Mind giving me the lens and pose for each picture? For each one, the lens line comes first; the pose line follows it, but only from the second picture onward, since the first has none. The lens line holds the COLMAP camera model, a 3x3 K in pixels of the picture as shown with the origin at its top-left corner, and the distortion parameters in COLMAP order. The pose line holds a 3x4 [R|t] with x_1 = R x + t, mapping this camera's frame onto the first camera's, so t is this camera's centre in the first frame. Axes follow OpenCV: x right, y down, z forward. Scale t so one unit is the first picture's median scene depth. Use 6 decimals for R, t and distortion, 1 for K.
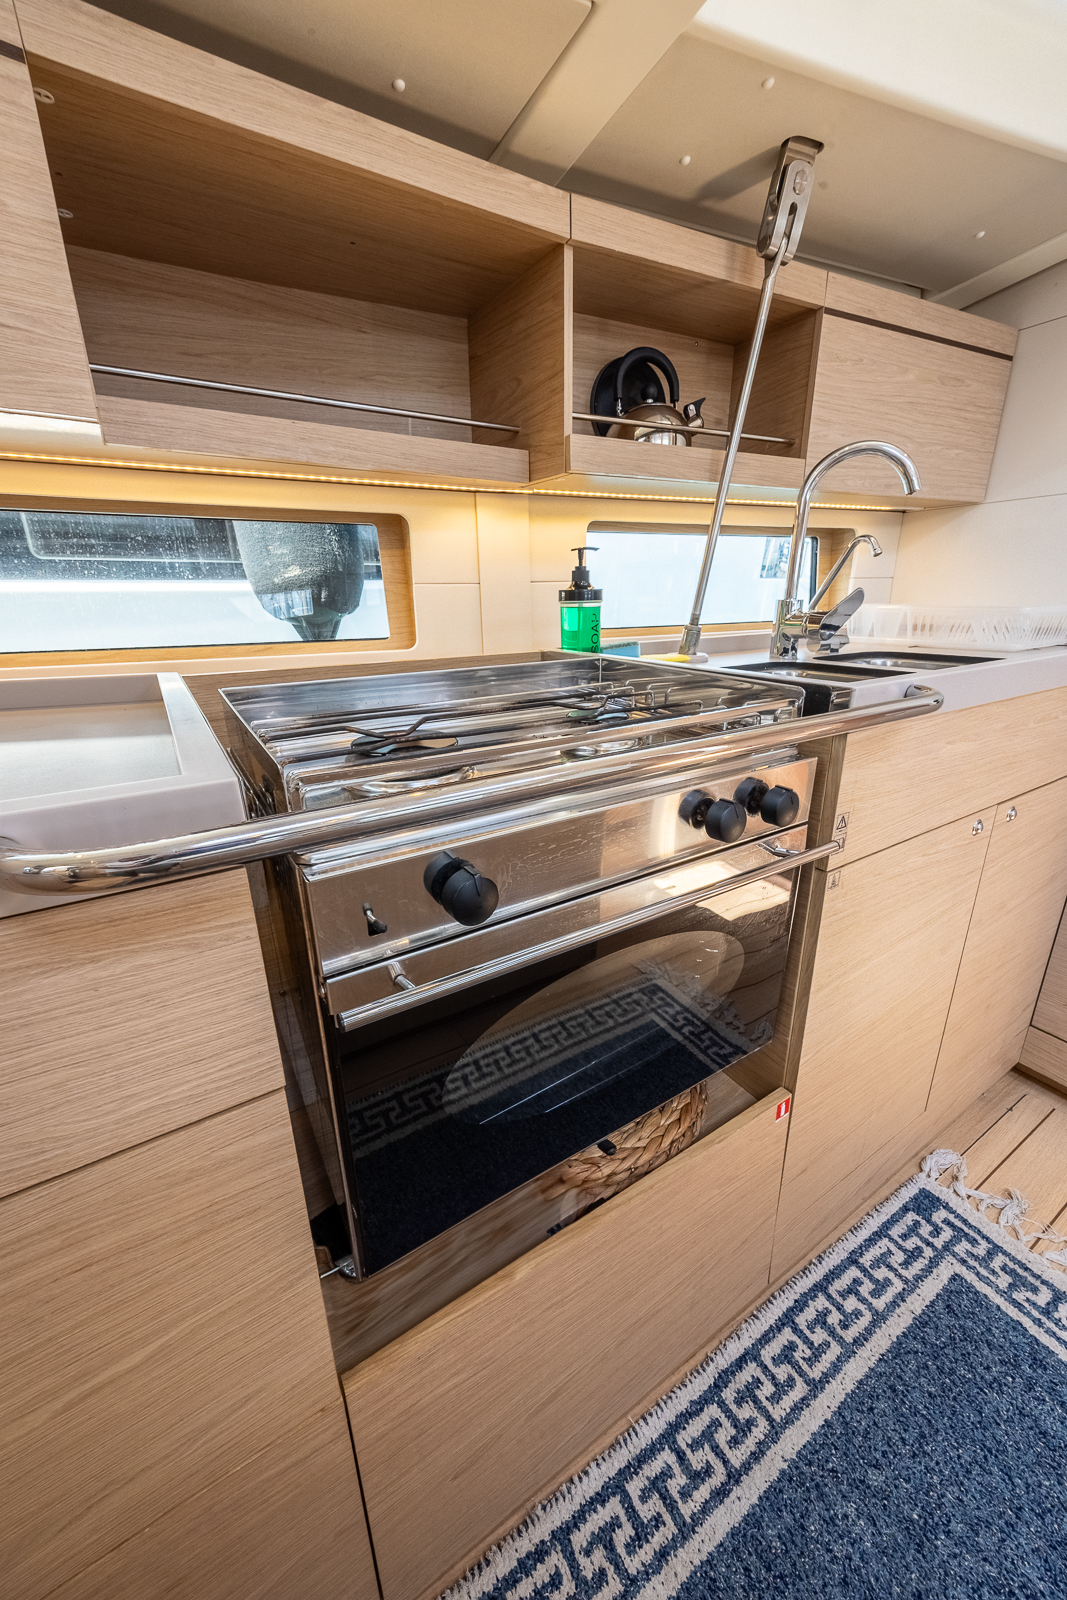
lens RADIAL K [[604.9, 0, 529.1], [0, 604.9, 801.1], [0, 0, 1]] dist [-0.000951, 0.000440]
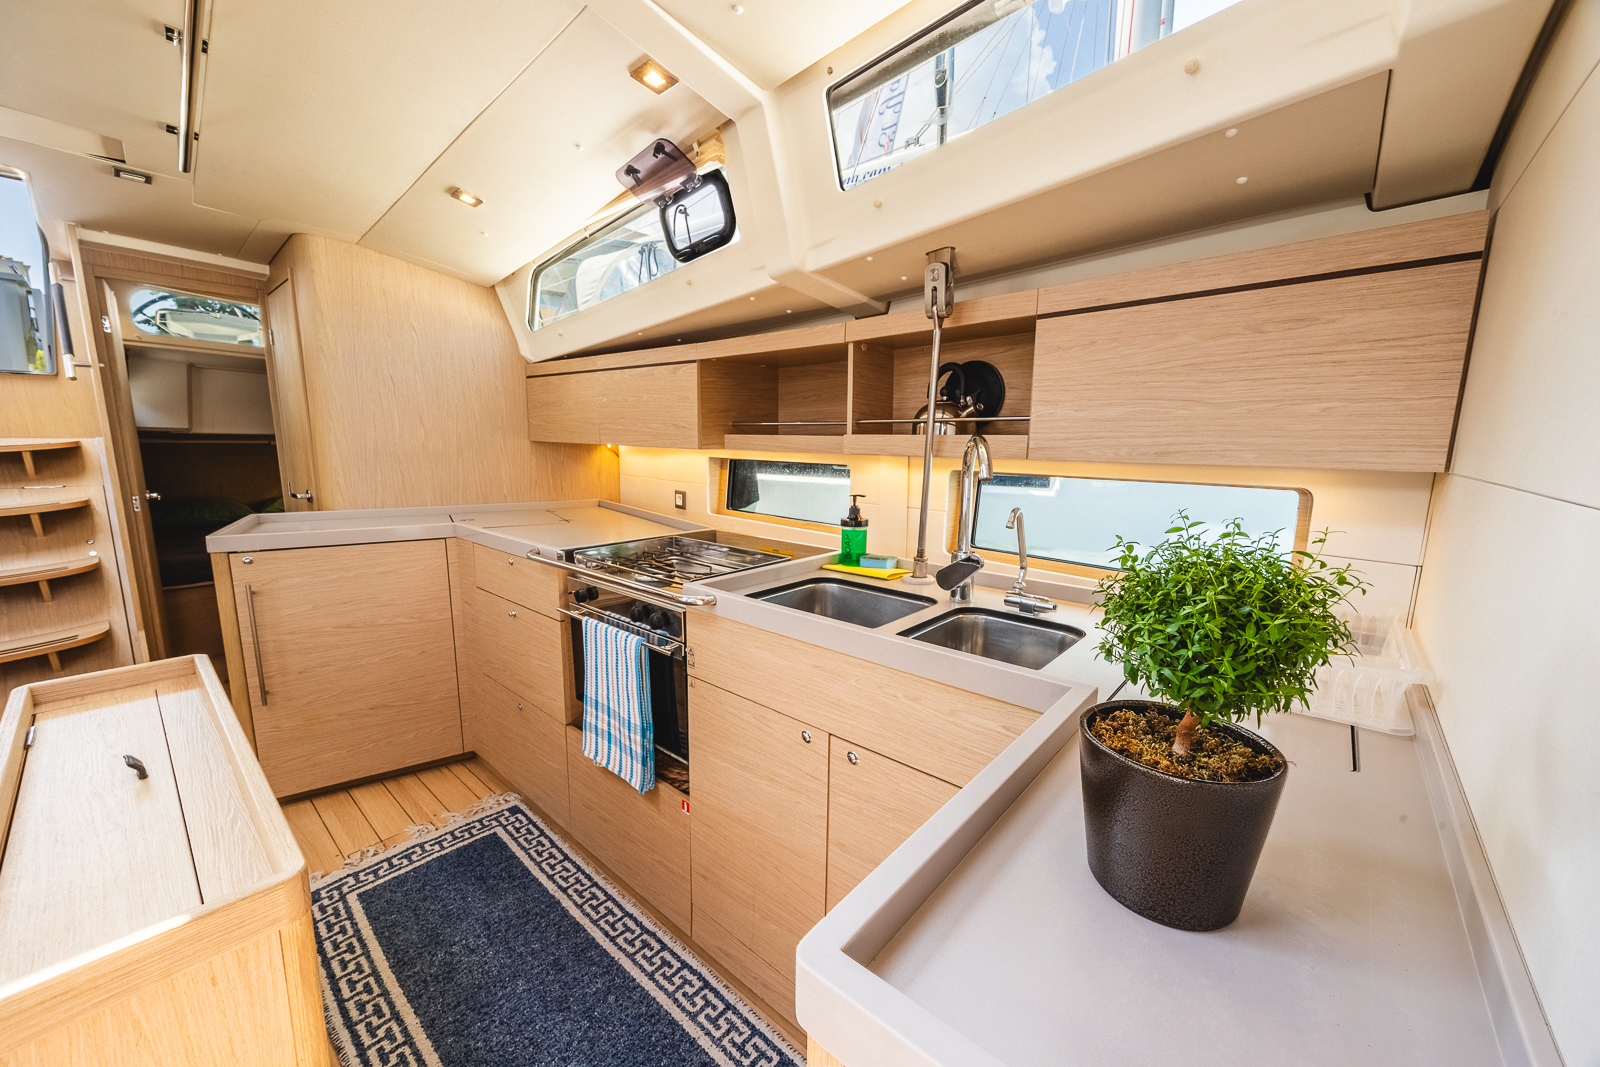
lens RADIAL K [[604.9, 0, 803.1], [0, 604.9, 537.2], [0, 0, 1]] dist [-0.000951, 0.000440]
pose [[0.295182, 0.176098, -0.939072, 1.582660], [-0.321452, 0.943875, 0.075956, -0.388851], [0.899742, 0.279446, 0.335222, 0.360358]]
